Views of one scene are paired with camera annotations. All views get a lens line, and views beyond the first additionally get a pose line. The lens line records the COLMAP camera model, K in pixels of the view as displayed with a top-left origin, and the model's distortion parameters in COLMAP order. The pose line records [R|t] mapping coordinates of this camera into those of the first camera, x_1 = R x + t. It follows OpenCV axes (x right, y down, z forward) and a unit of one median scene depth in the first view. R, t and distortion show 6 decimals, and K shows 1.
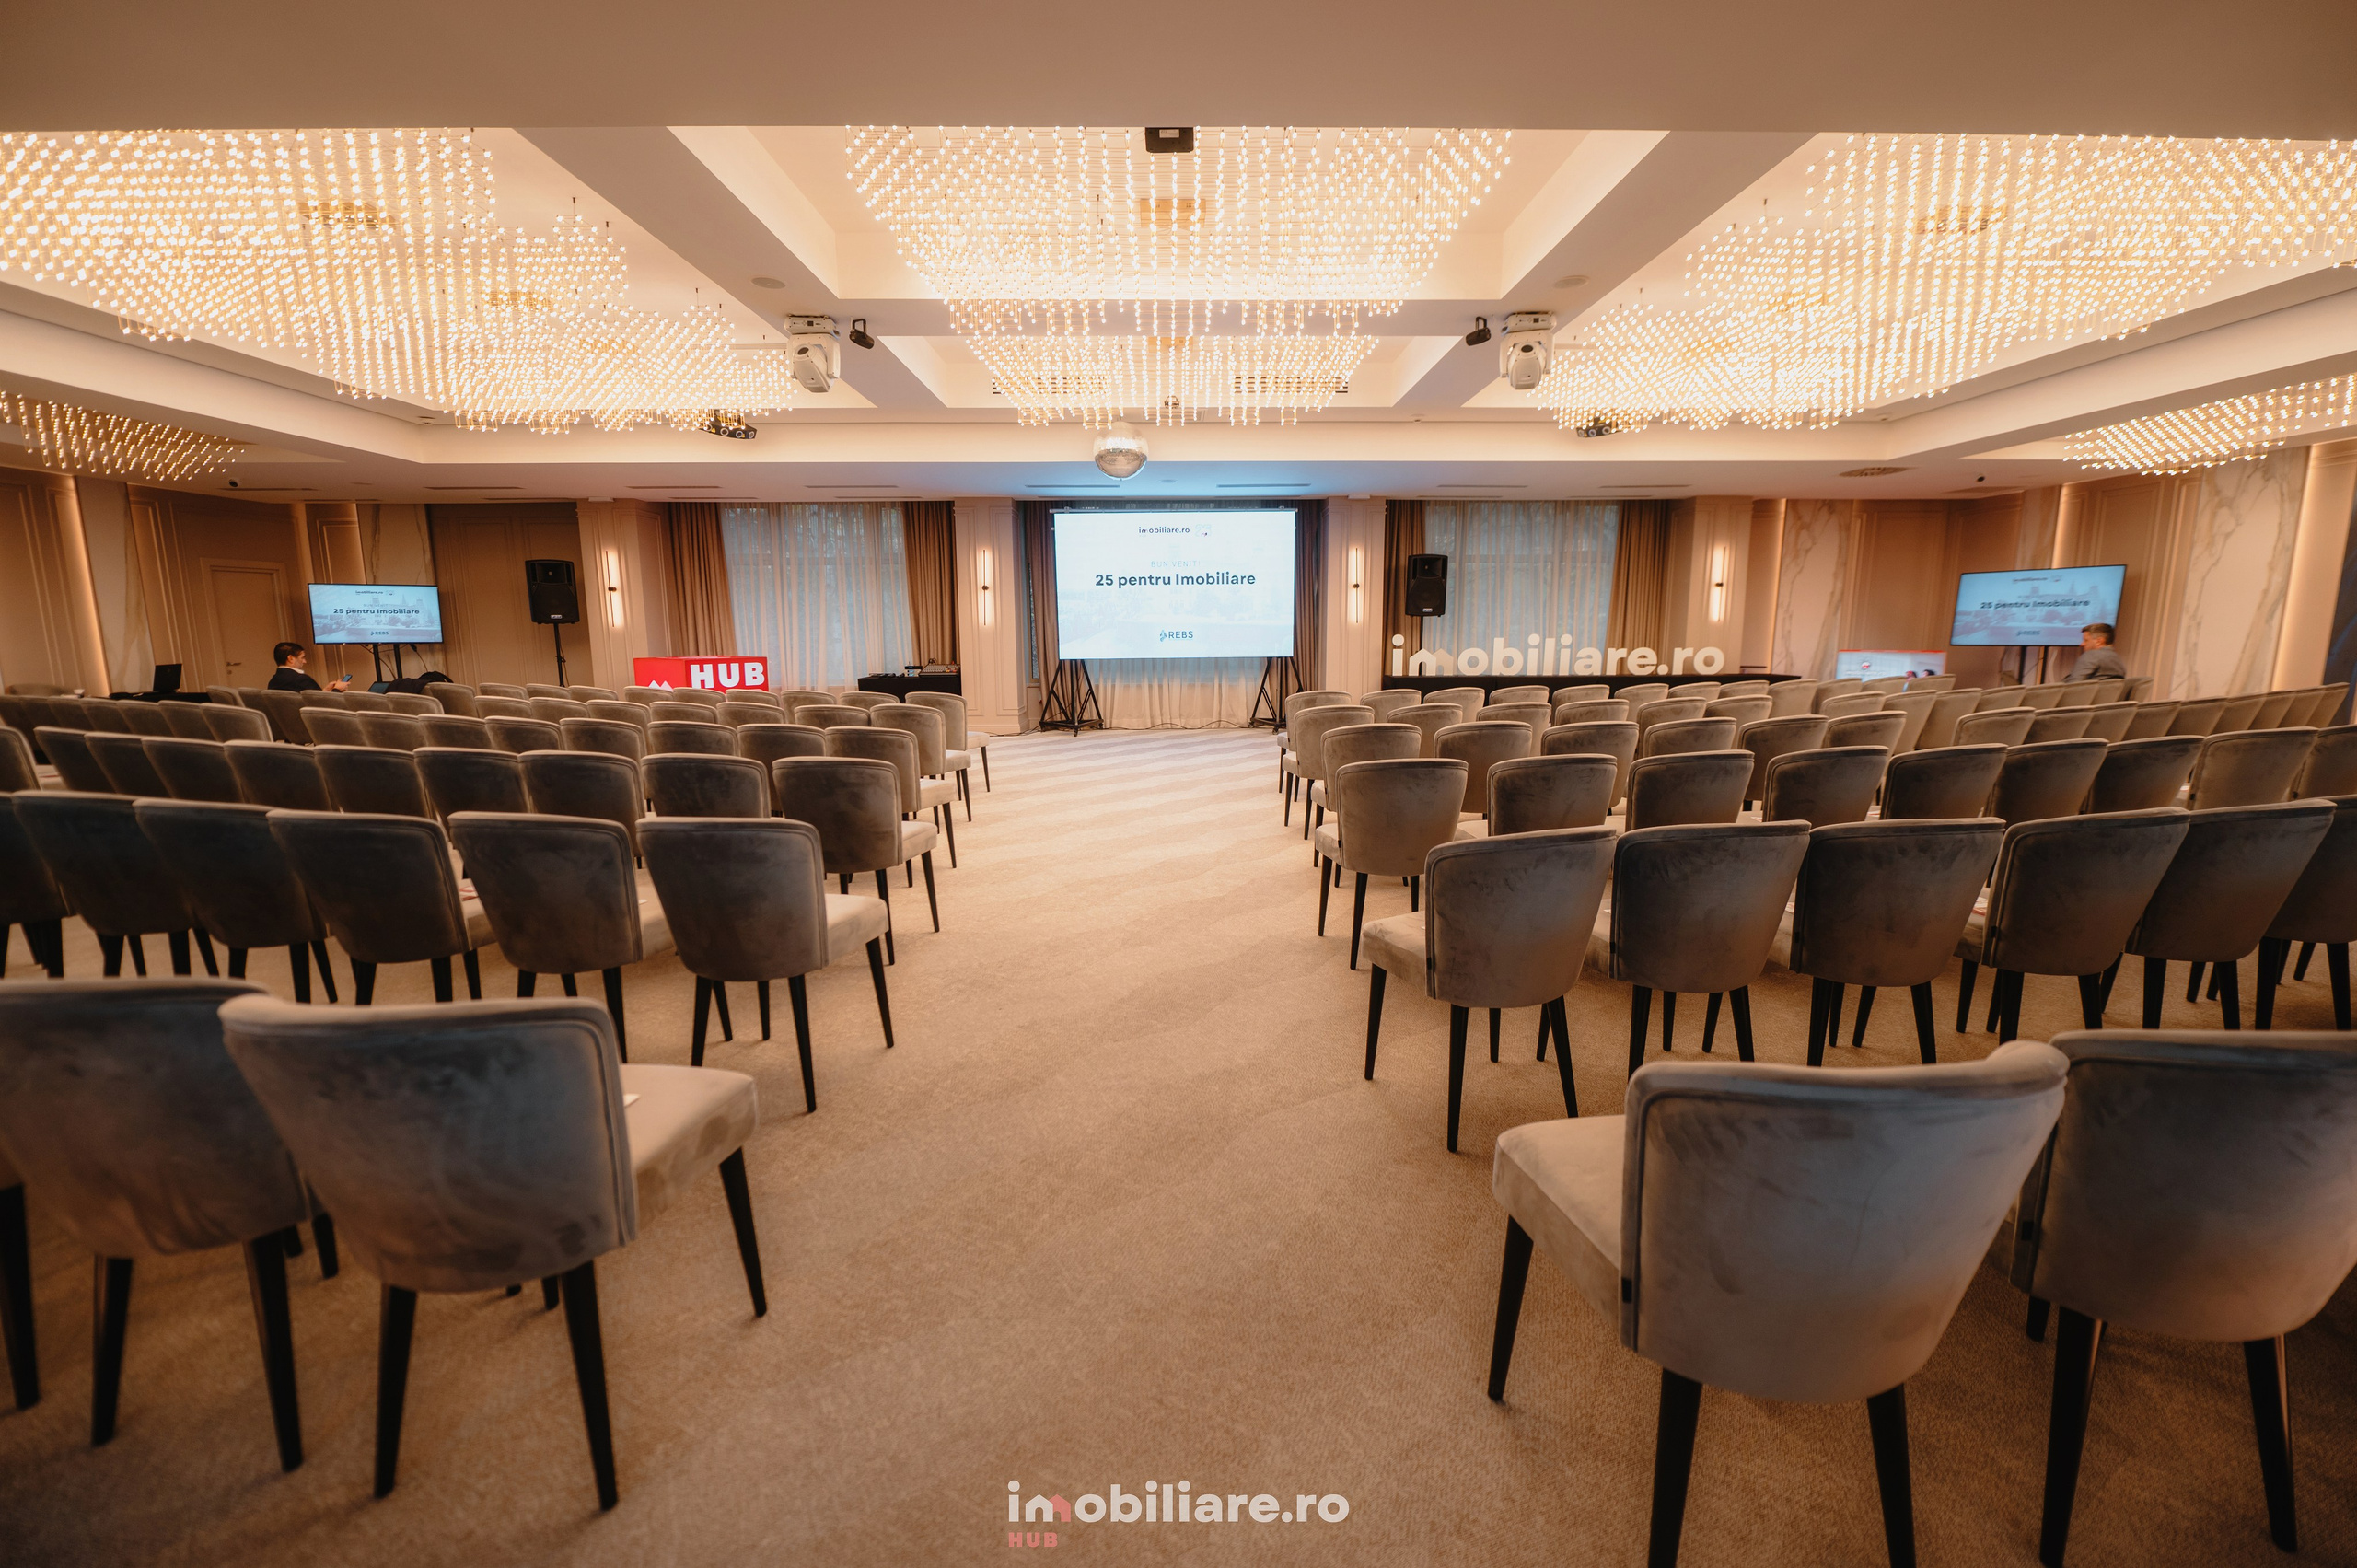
lens RADIAL K [[948.0, 0, 1187.0], [0, 948.0, 774.5], [0, 0, 1]] dist [-0.006276, -0.000895]
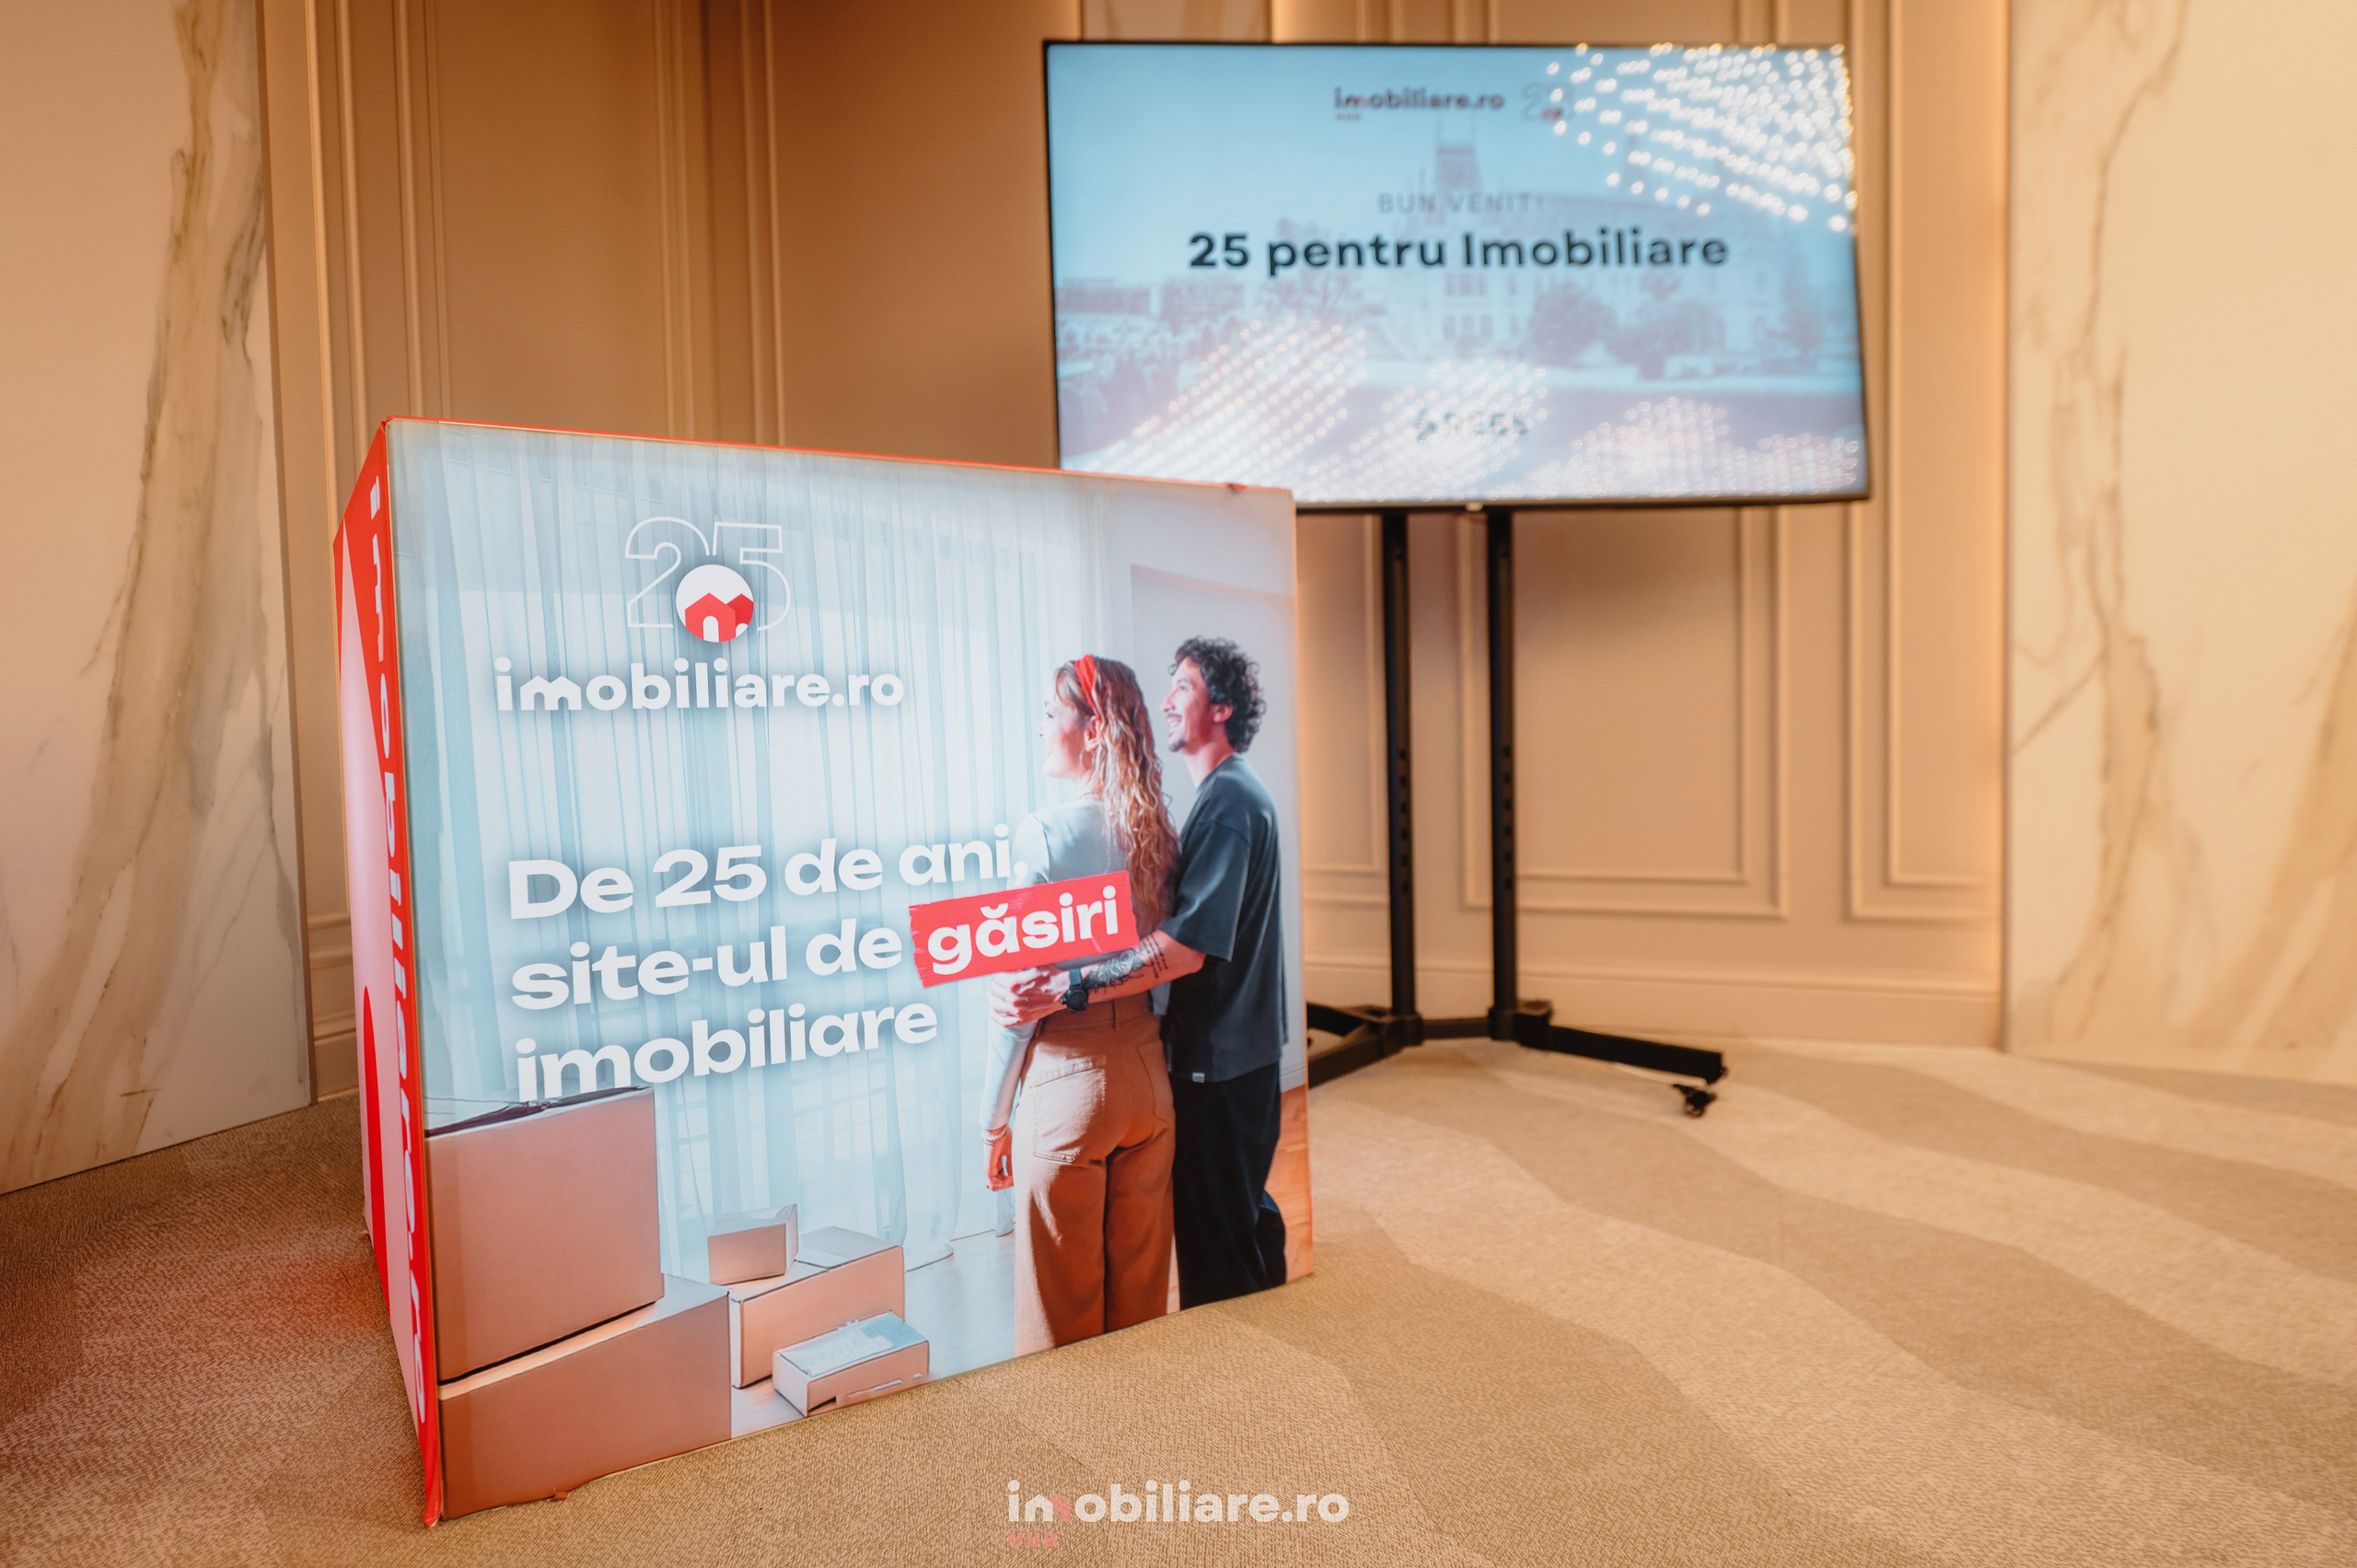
lens RADIAL K [[1472.4, 0, 1202.3], [0, 1472.4, 776.8], [0, 0, 1]] dist [-0.001858, -0.001368]
pose [[0.363776, -0.050643, 0.930109, 0.584845], [0.155836, 0.987757, -0.007168, -0.088226], [-0.918358, 0.147552, 0.367214, 0.874822]]
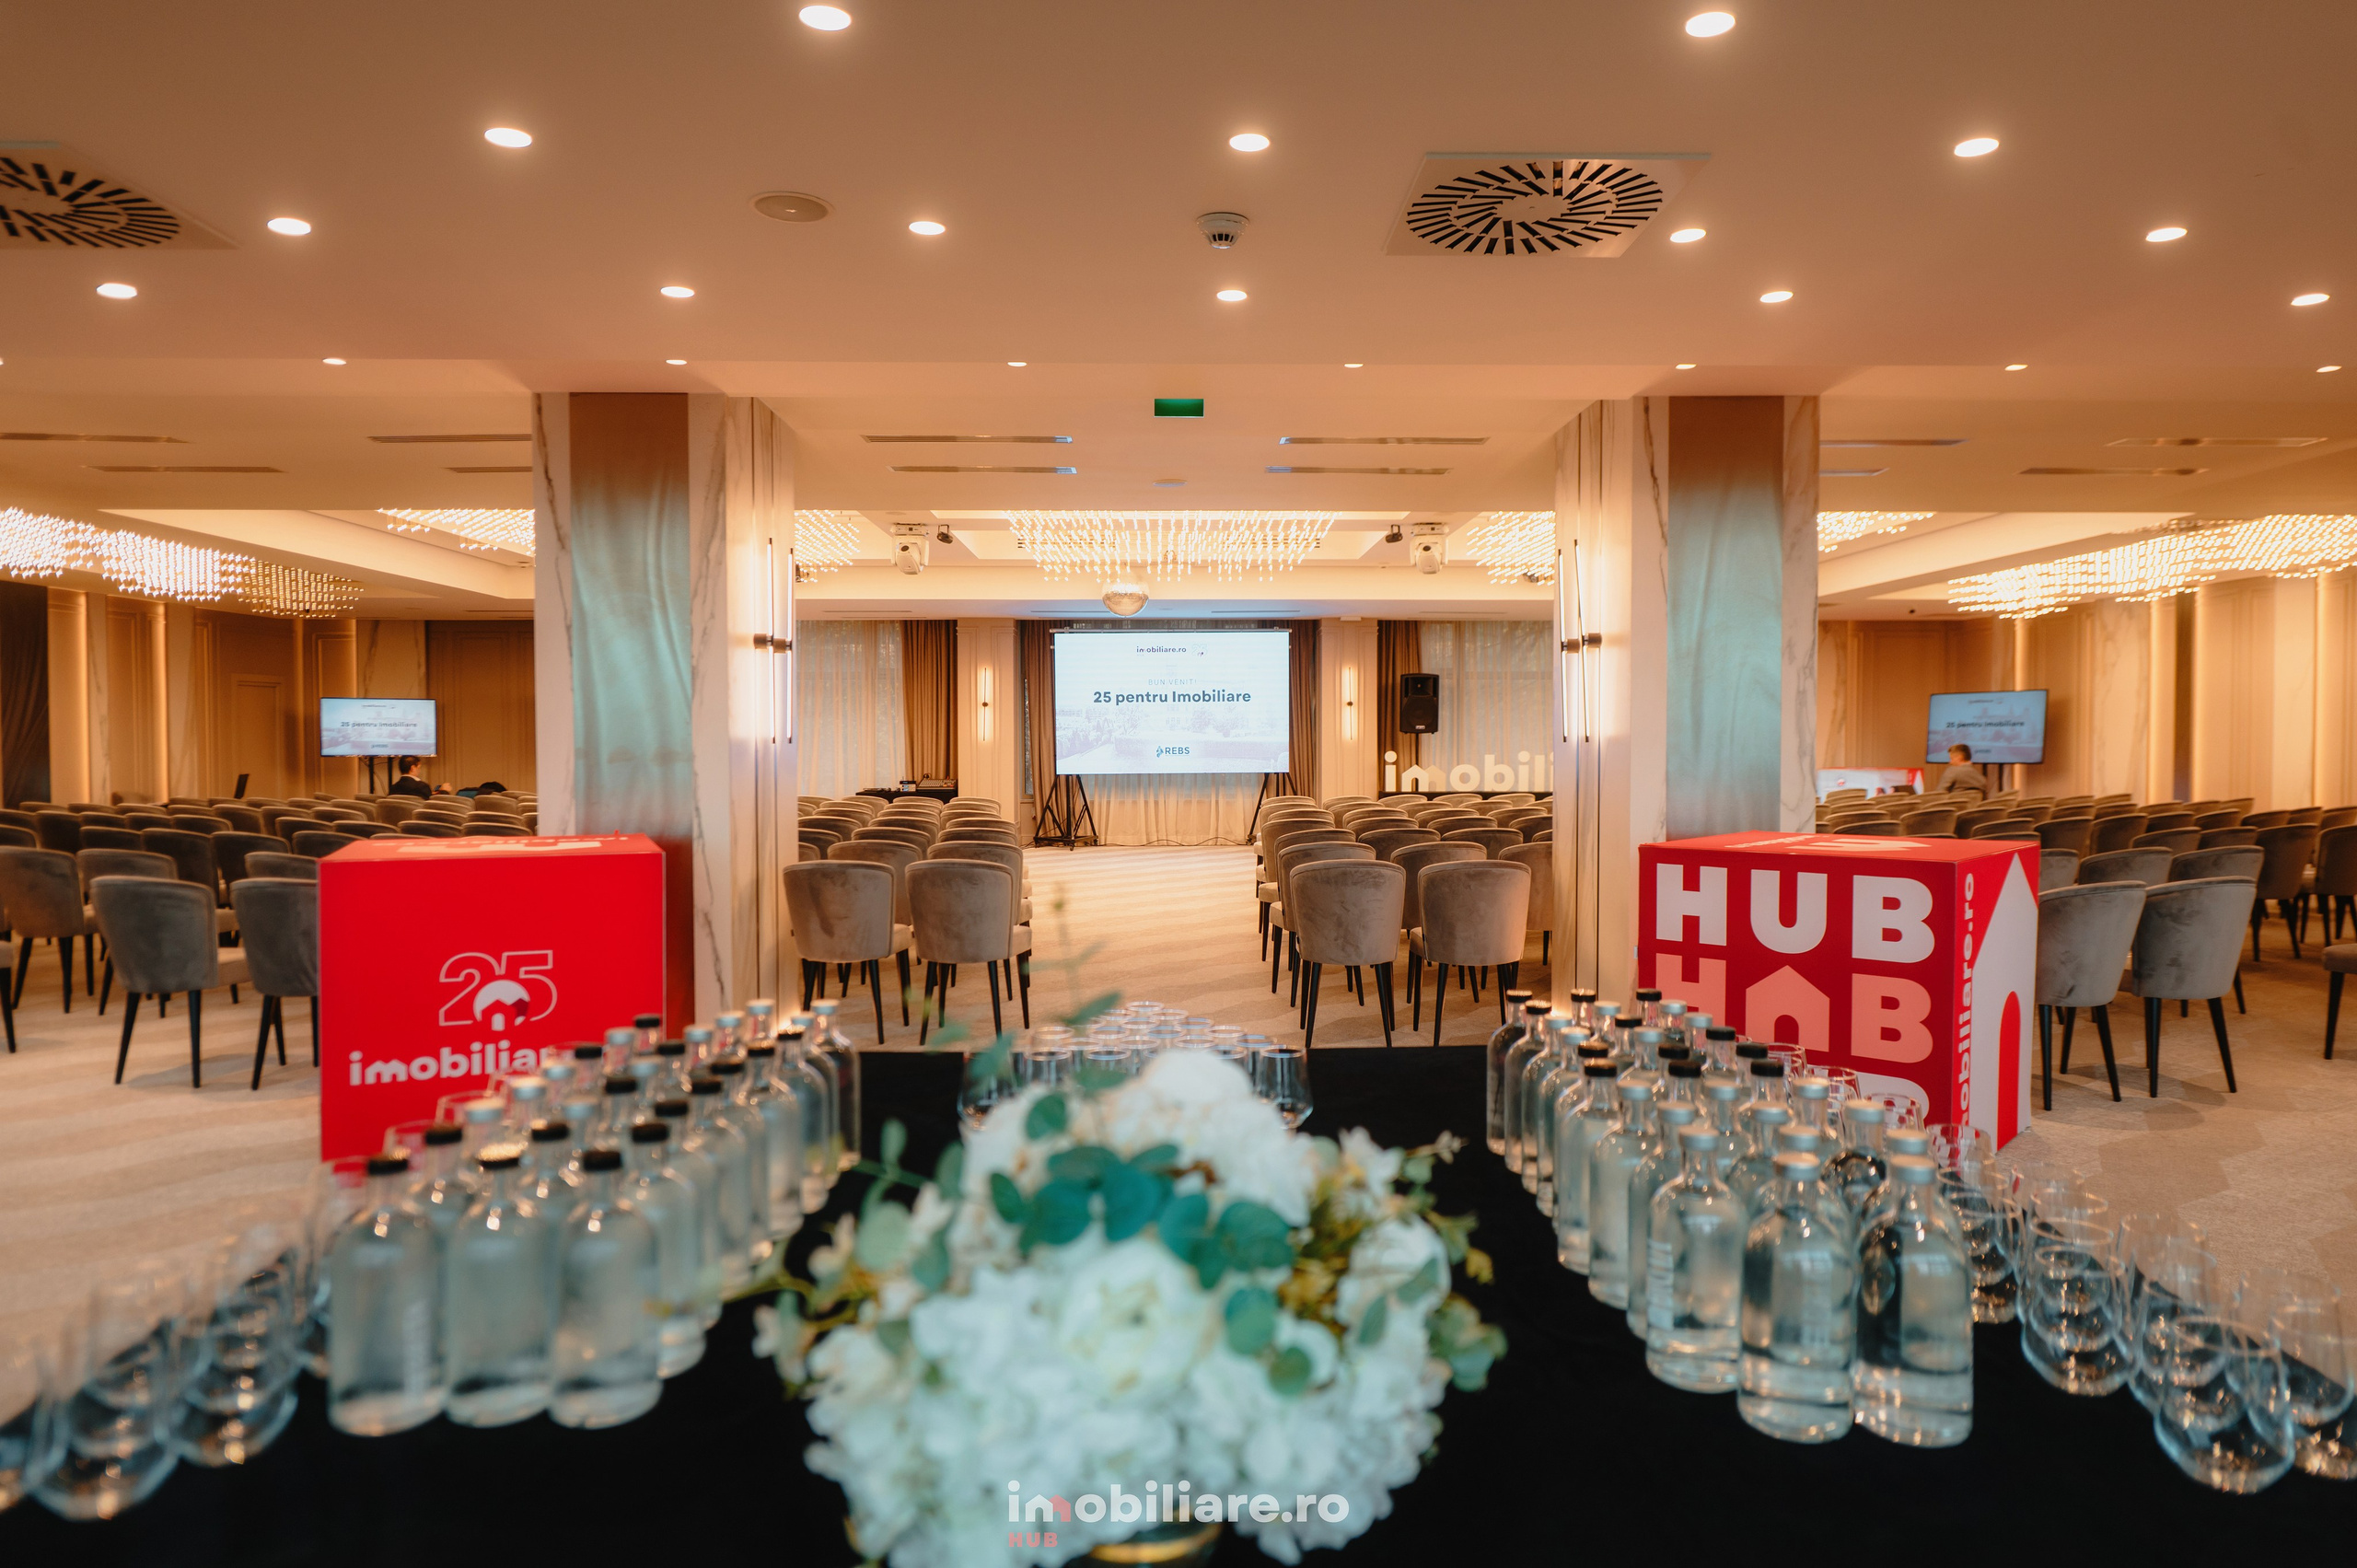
lens RADIAL K [[1472.4, 0, 1202.3], [0, 1472.4, 776.8], [0, 0, 1]] dist [-0.001858, -0.001368]
pose [[0.999950, 0.003058, 0.009484, 0.005490], [-0.001834, 0.991970, -0.126458, 0.080006], [-0.009794, 0.126435, 0.991927, -0.563266]]
